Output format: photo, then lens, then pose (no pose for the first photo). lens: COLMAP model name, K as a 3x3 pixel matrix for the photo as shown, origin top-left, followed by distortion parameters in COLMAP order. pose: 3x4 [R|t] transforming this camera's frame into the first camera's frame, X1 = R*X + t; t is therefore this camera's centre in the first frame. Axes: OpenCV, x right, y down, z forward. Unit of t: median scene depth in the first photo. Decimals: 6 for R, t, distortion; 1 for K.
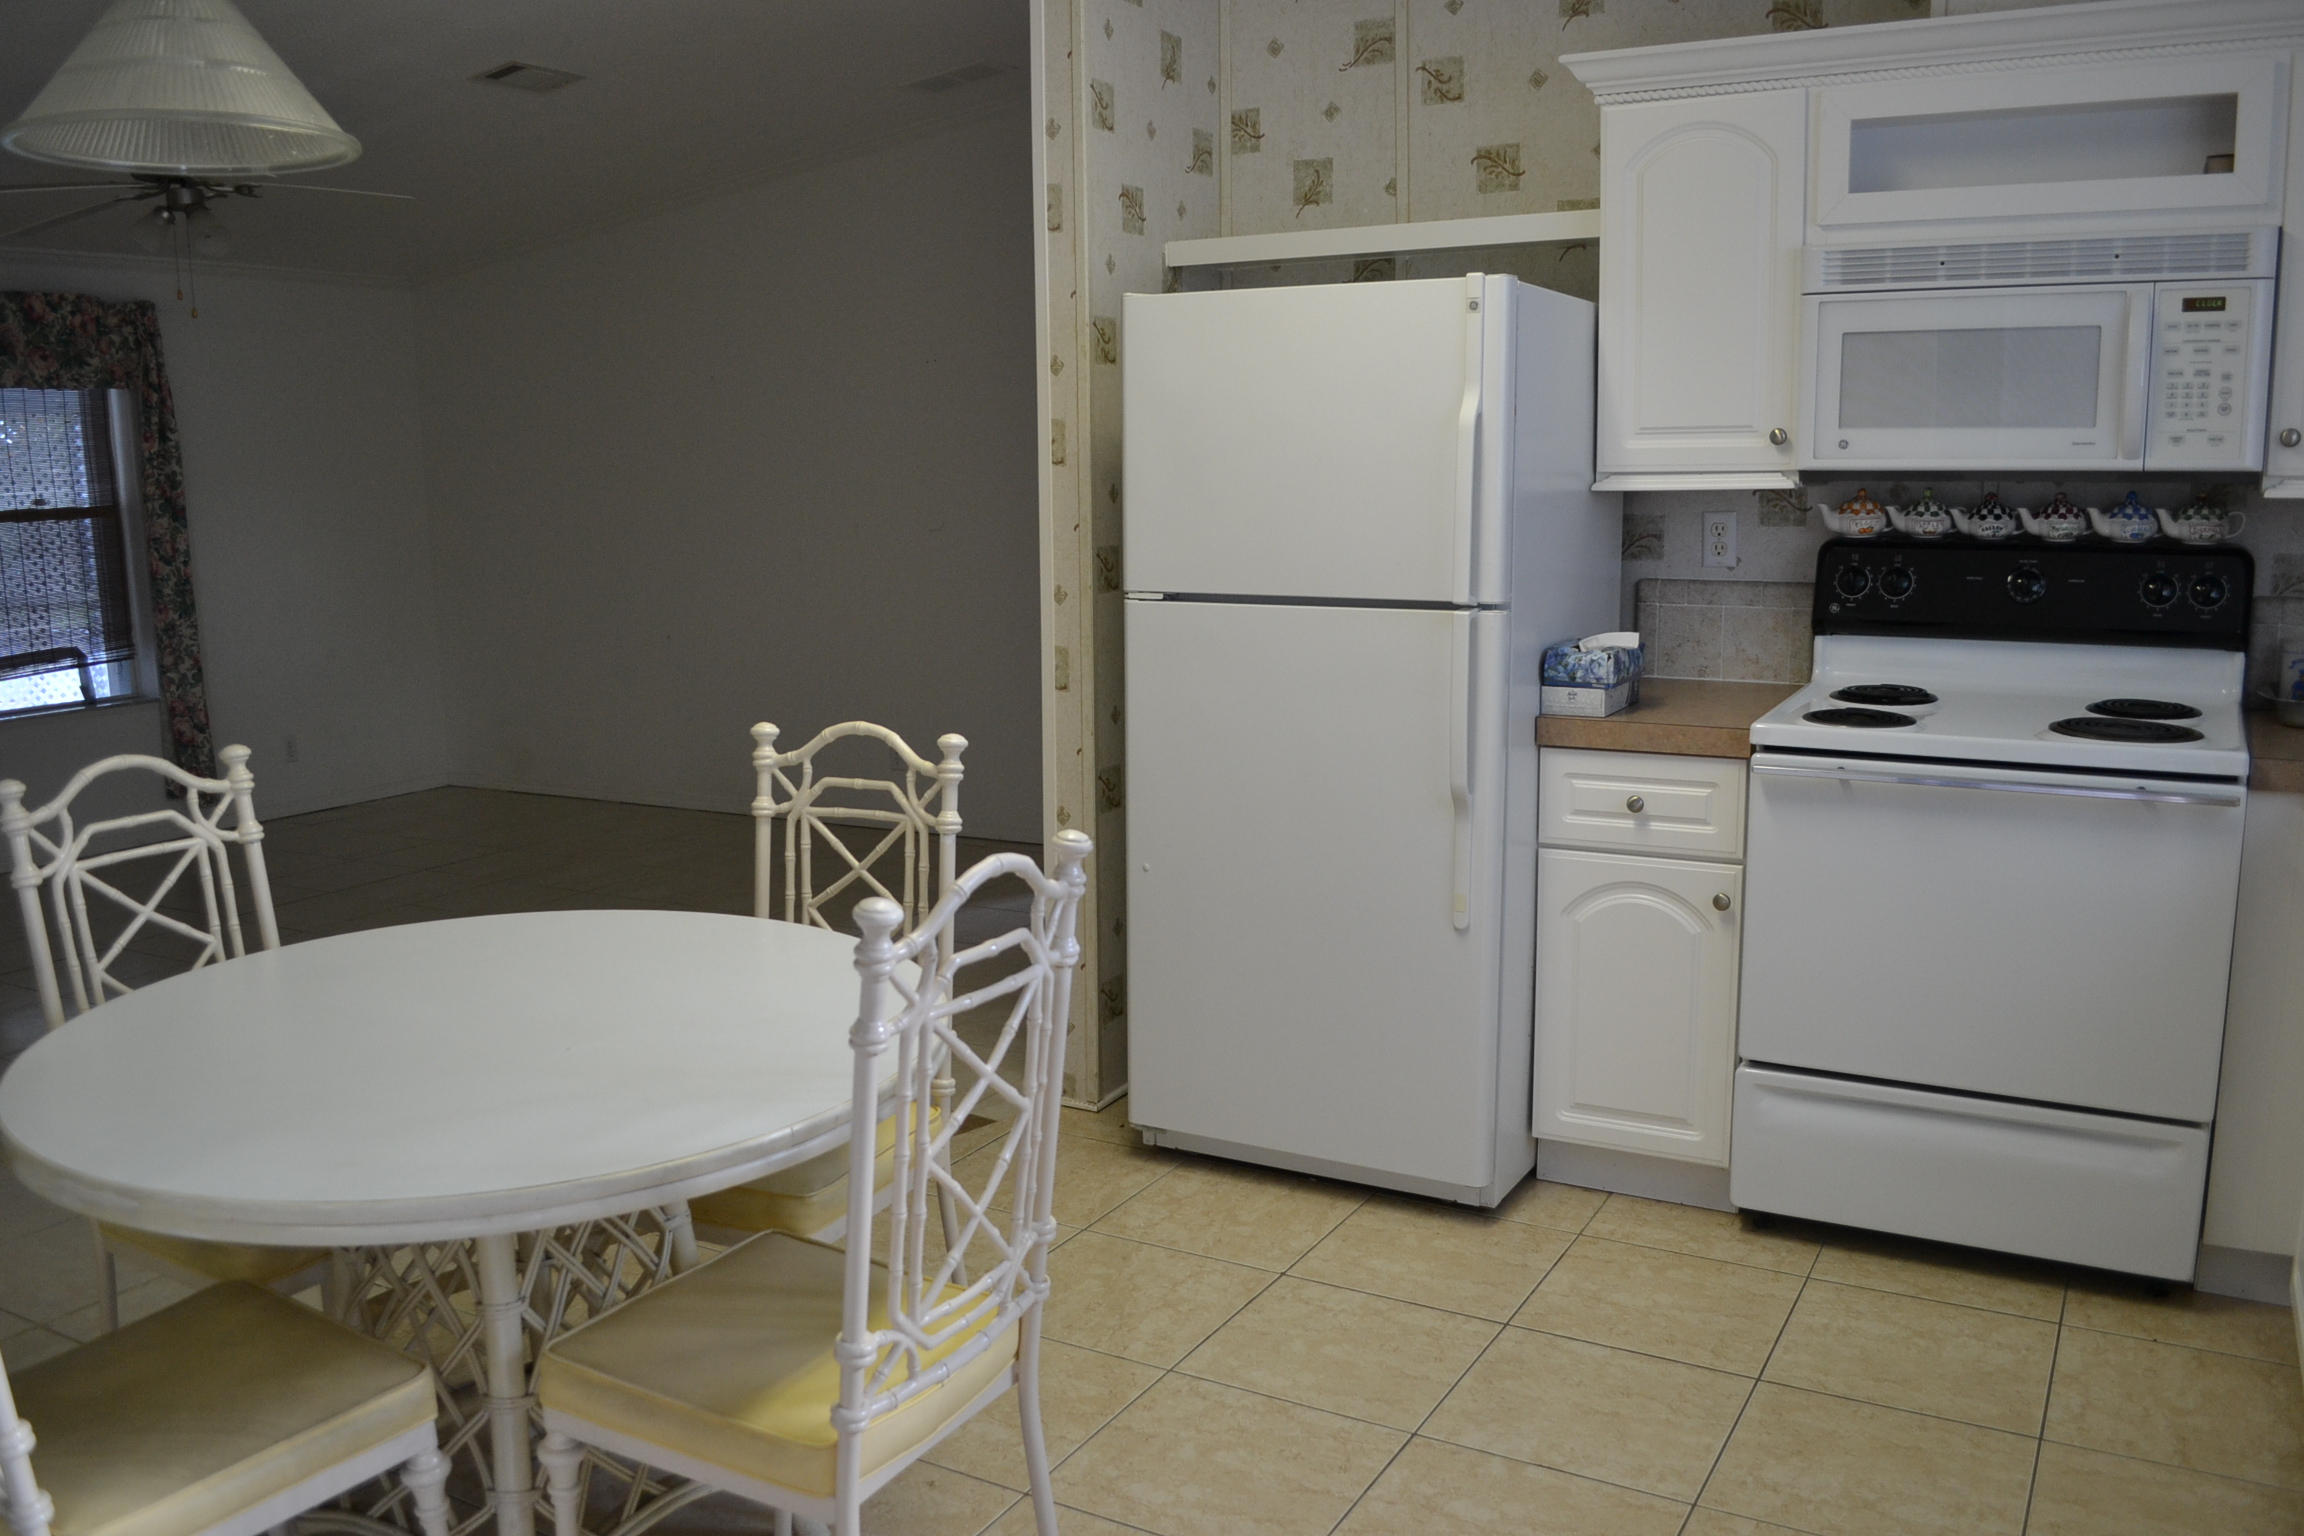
lens RADIAL K [[1841.4, 0, 1137.9], [0, 1841.4, 797.6], [0, 0, 1]] dist [-0.082899, 0.009854]
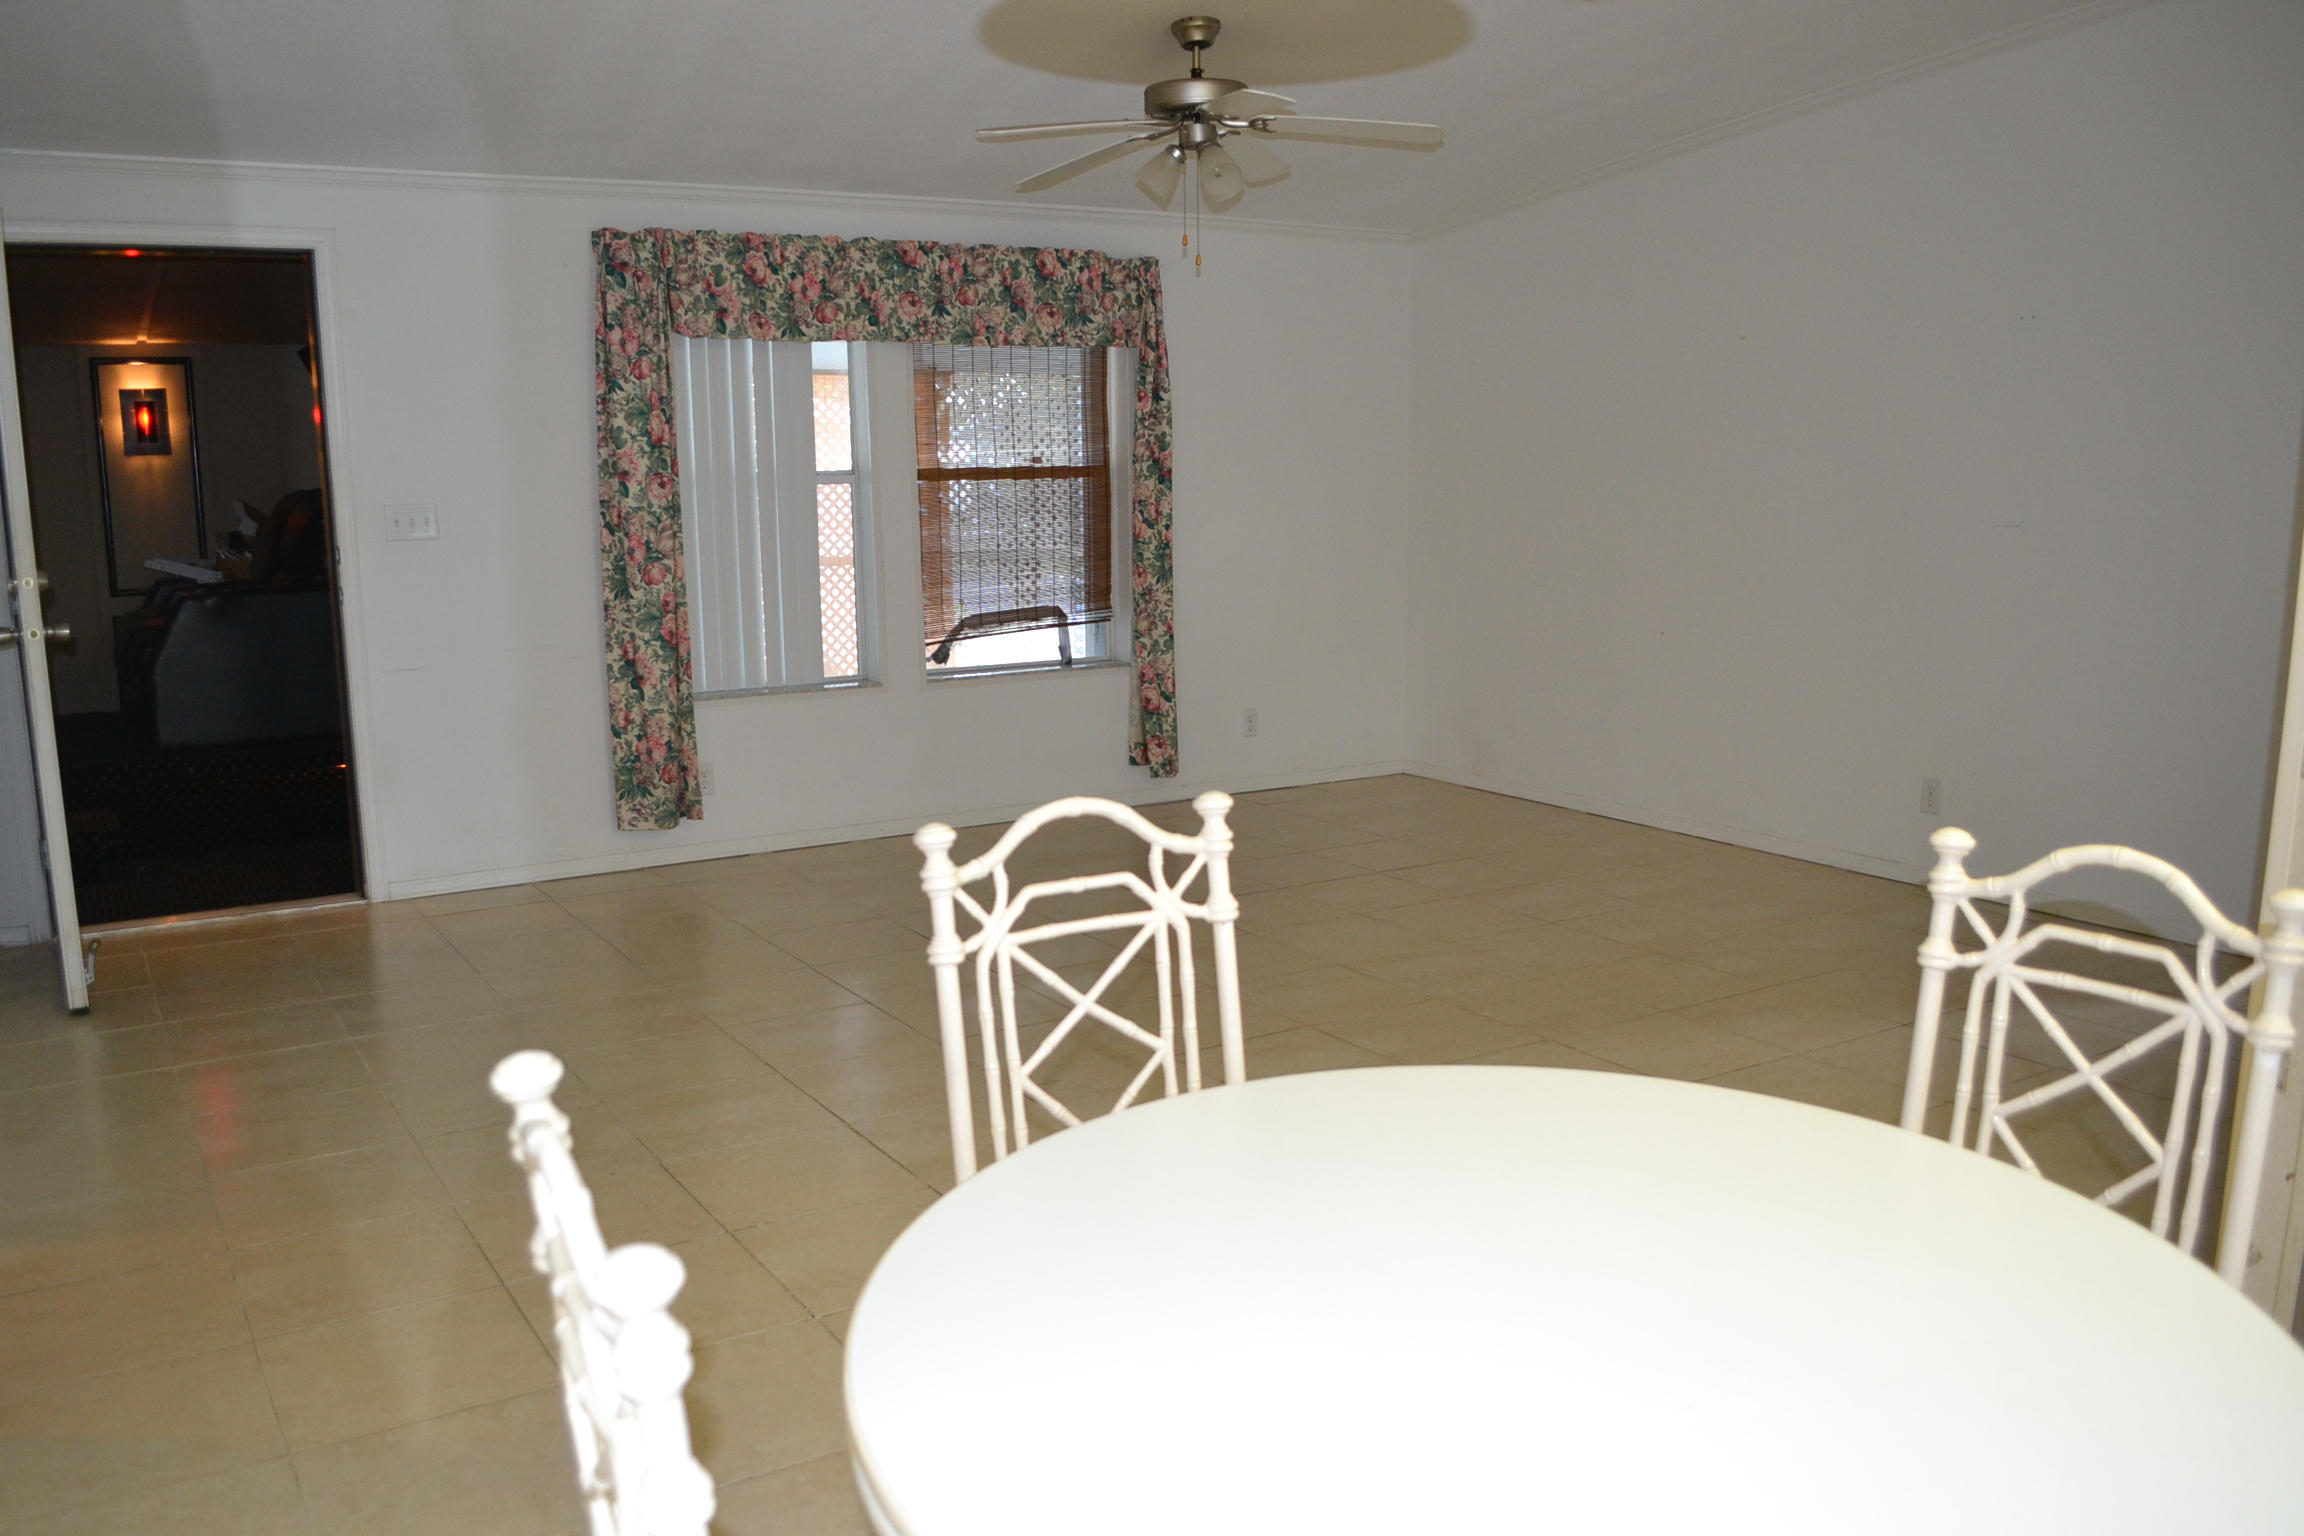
lens RADIAL K [[1835.7, 0, 1135.5], [0, 1835.7, 800.1], [0, 0, 1]] dist [-0.081295, 0.008468]
pose [[0.877499, 0.099822, -0.469075, -0.085707], [-0.092409, 0.994962, 0.038865, -0.026720], [0.470592, 0.009243, 0.882303, 0.155906]]
